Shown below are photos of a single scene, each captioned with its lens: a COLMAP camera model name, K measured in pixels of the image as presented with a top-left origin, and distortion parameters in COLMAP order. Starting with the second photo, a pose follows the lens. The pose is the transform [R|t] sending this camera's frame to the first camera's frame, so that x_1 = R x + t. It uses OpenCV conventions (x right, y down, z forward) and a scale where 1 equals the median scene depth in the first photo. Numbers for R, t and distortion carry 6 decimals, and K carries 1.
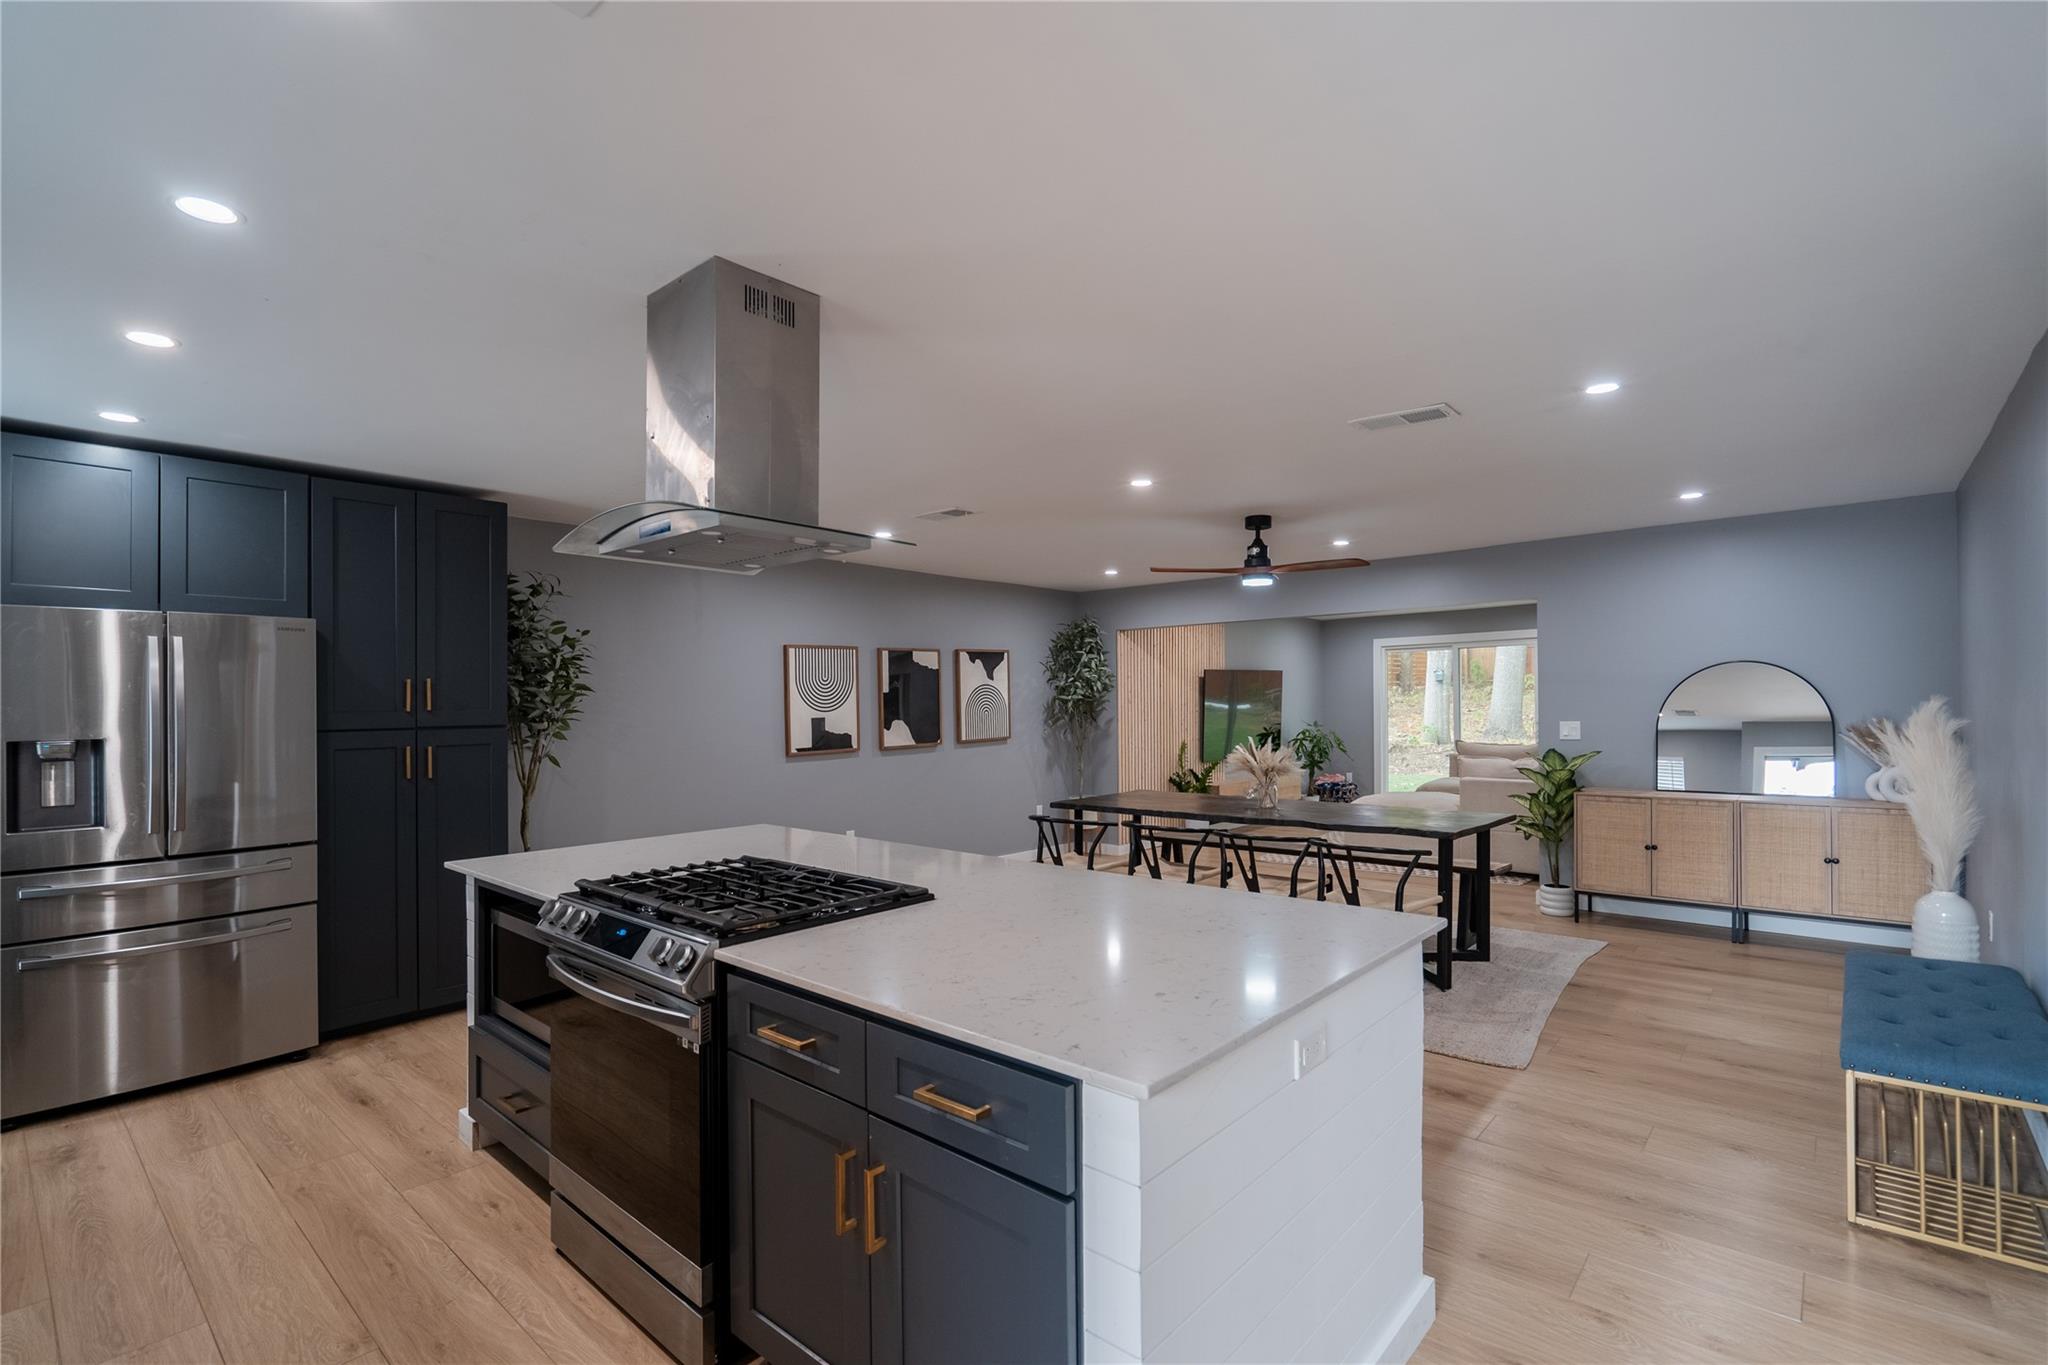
lens RADIAL K [[918.1, 0, 1023.3], [0, 918.1, 696.9], [0, 0, 1]] dist [-0.008258, -0.000070]
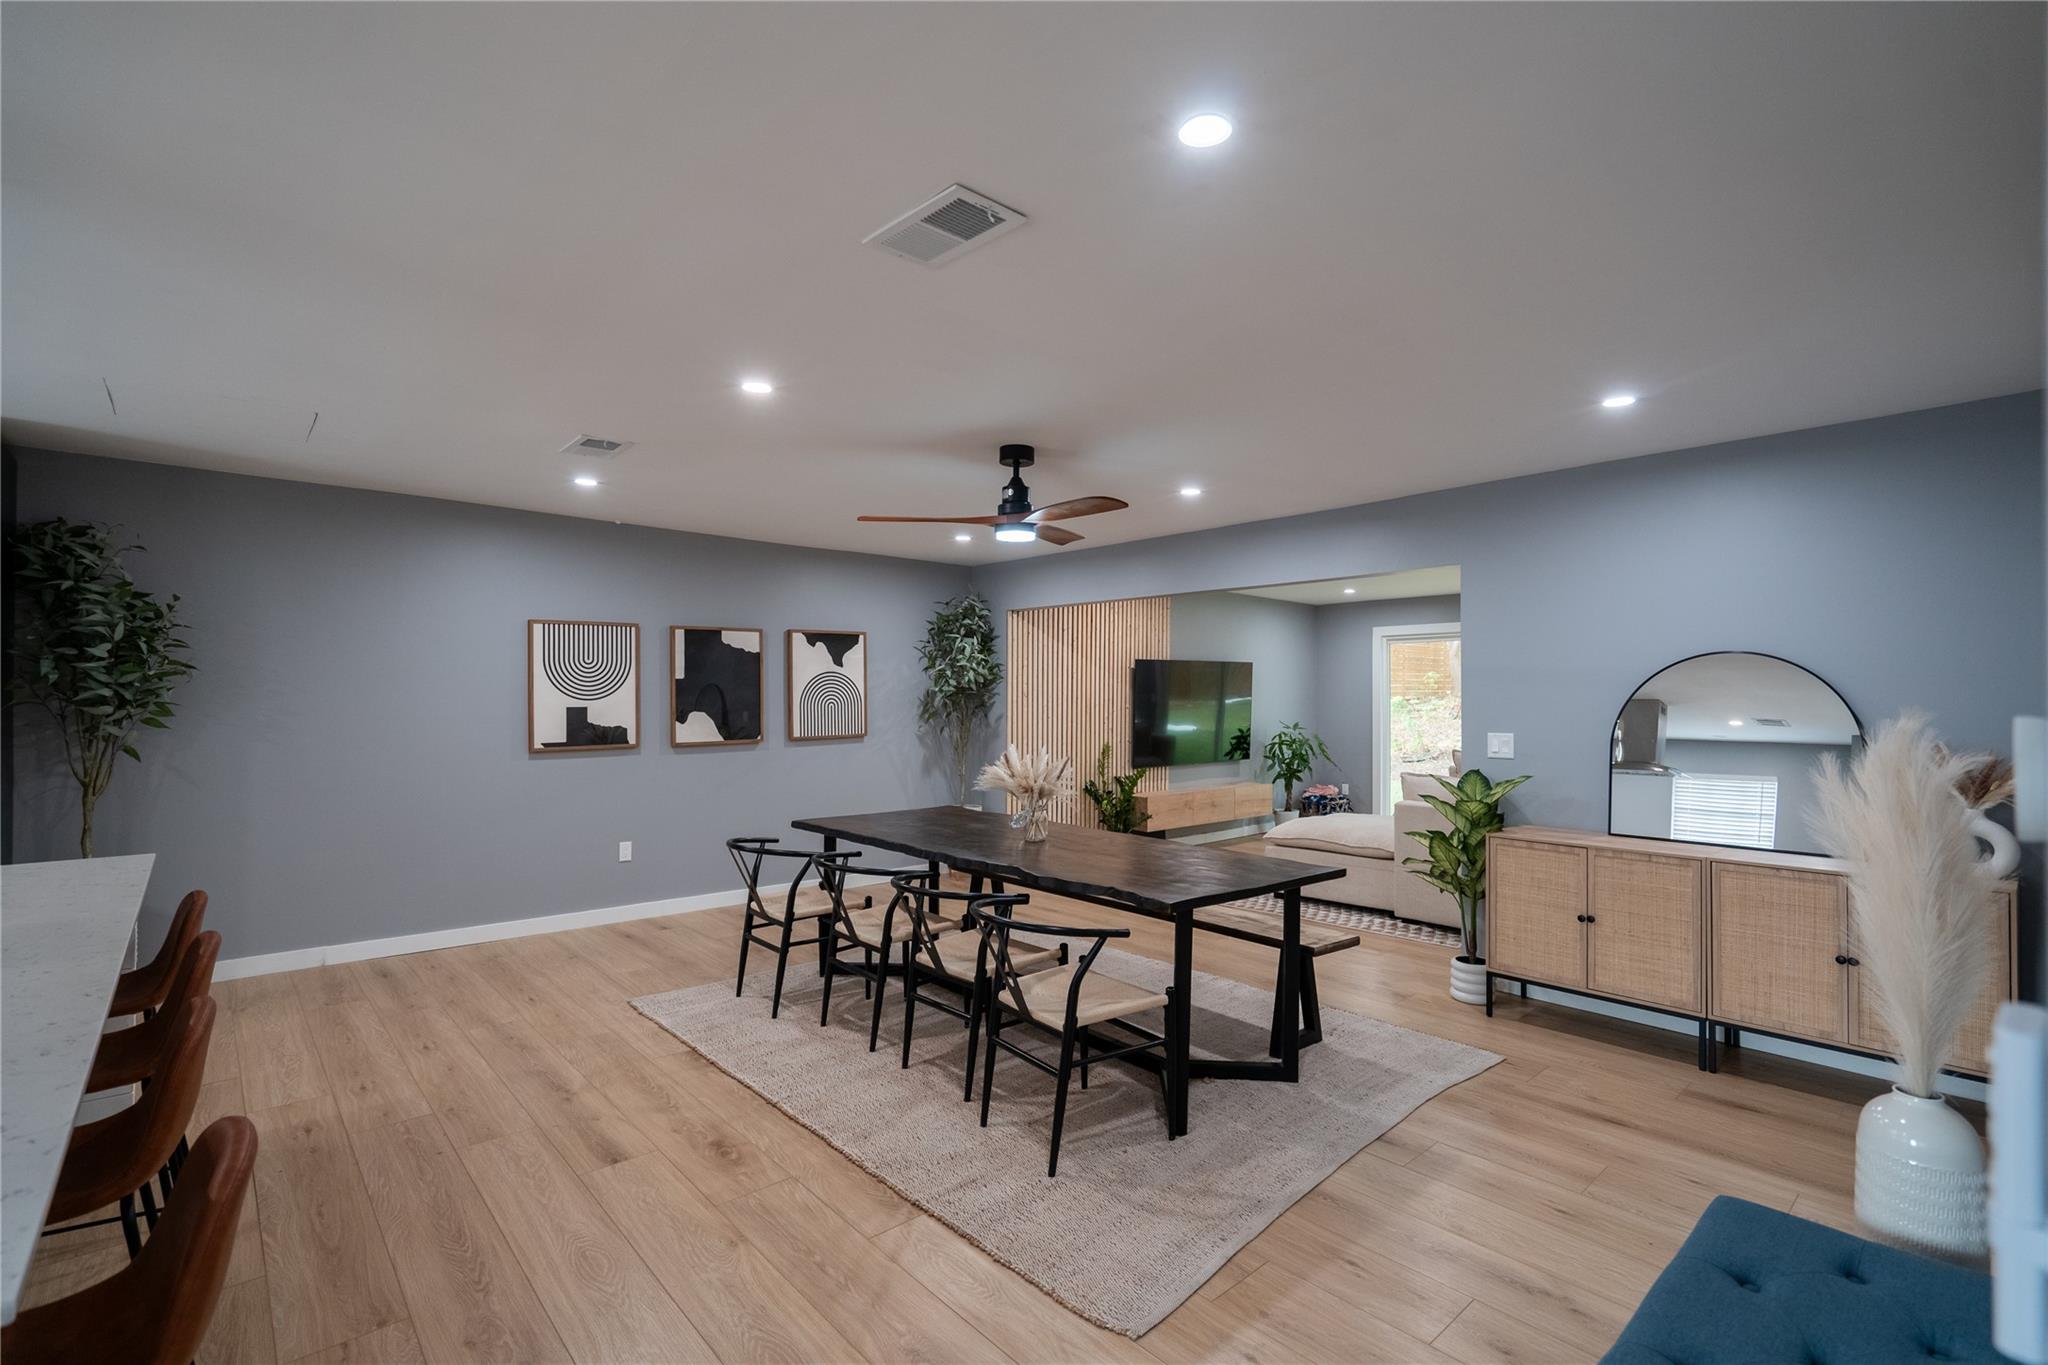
lens RADIAL K [[918.1, 0, 1023.9], [0, 918.1, 674.1], [0, 0, 1]] dist [-0.008258, -0.000070]
pose [[0.993313, 0.015884, -0.114354, 0.267353], [-0.017769, 0.999722, -0.015482, -0.001770], [0.114076, 0.017410, 0.993319, 0.204447]]
